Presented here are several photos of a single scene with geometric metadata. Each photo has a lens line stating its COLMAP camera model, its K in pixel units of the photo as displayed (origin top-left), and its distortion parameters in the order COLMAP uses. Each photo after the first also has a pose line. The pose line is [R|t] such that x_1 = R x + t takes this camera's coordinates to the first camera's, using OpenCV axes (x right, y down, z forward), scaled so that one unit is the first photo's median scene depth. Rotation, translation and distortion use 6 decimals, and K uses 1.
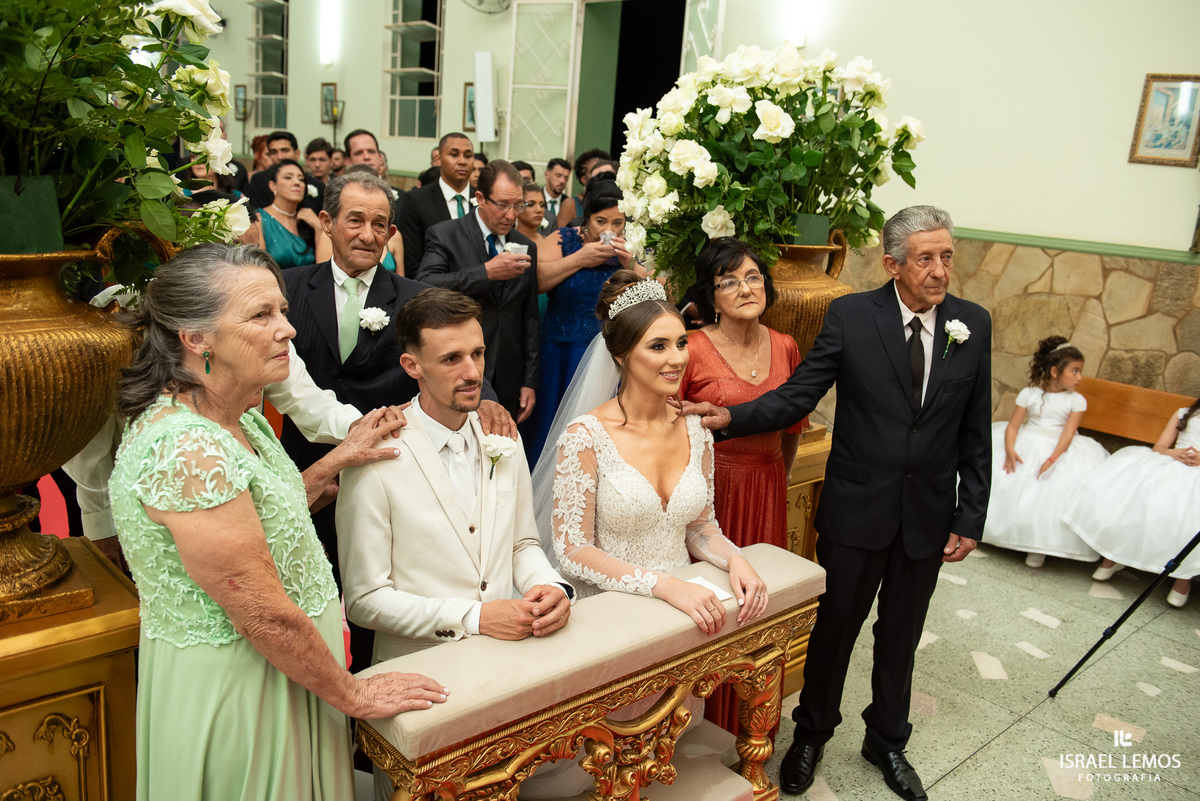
lens RADIAL K [[1009.6, 0, 607.3], [0, 1009.6, 405.8], [0, 0, 1]] dist [-0.026552, 0.011659]
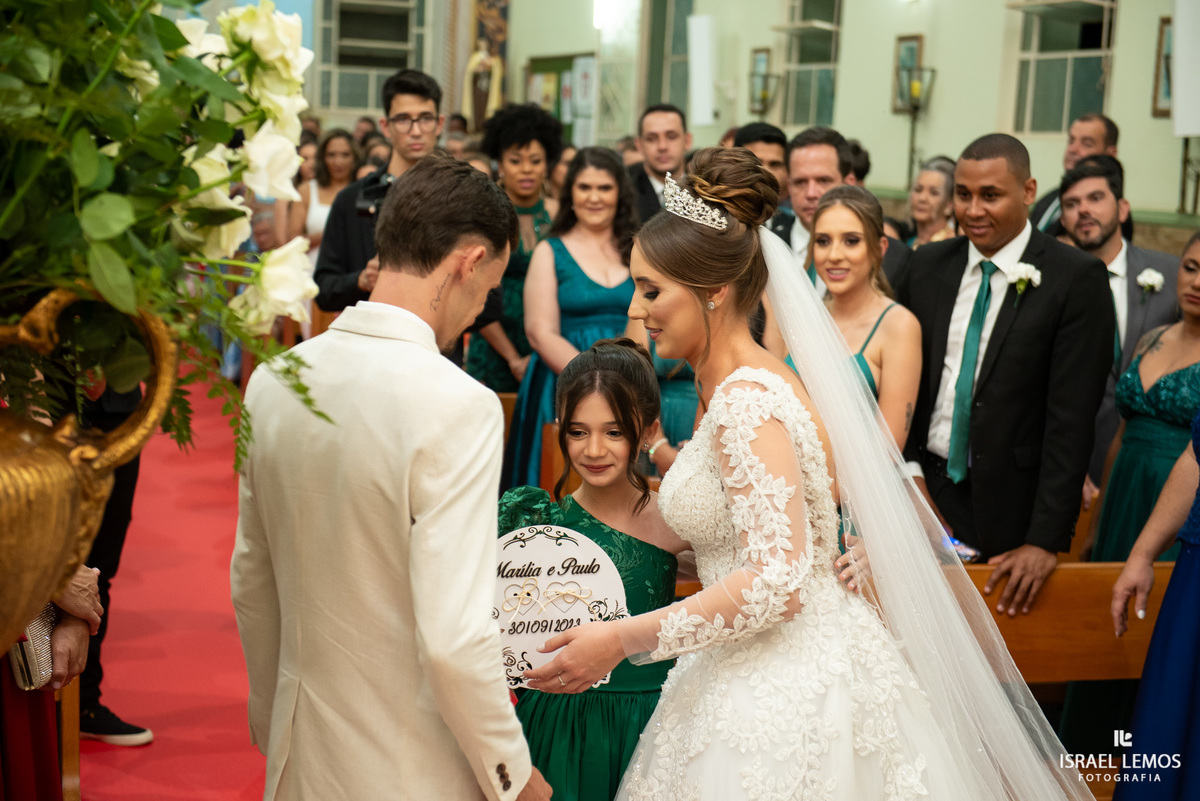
lens RADIAL K [[2061.5, 0, 604.3], [0, 2061.5, 399.7], [0, 0, 1]] dist [0.144402, 0.000000]
pose [[0.896020, 0.025433, -0.443284, 0.207065], [-0.085423, 0.989582, -0.115890, -0.001244], [0.435718, 0.141706, 0.888858, 0.049697]]
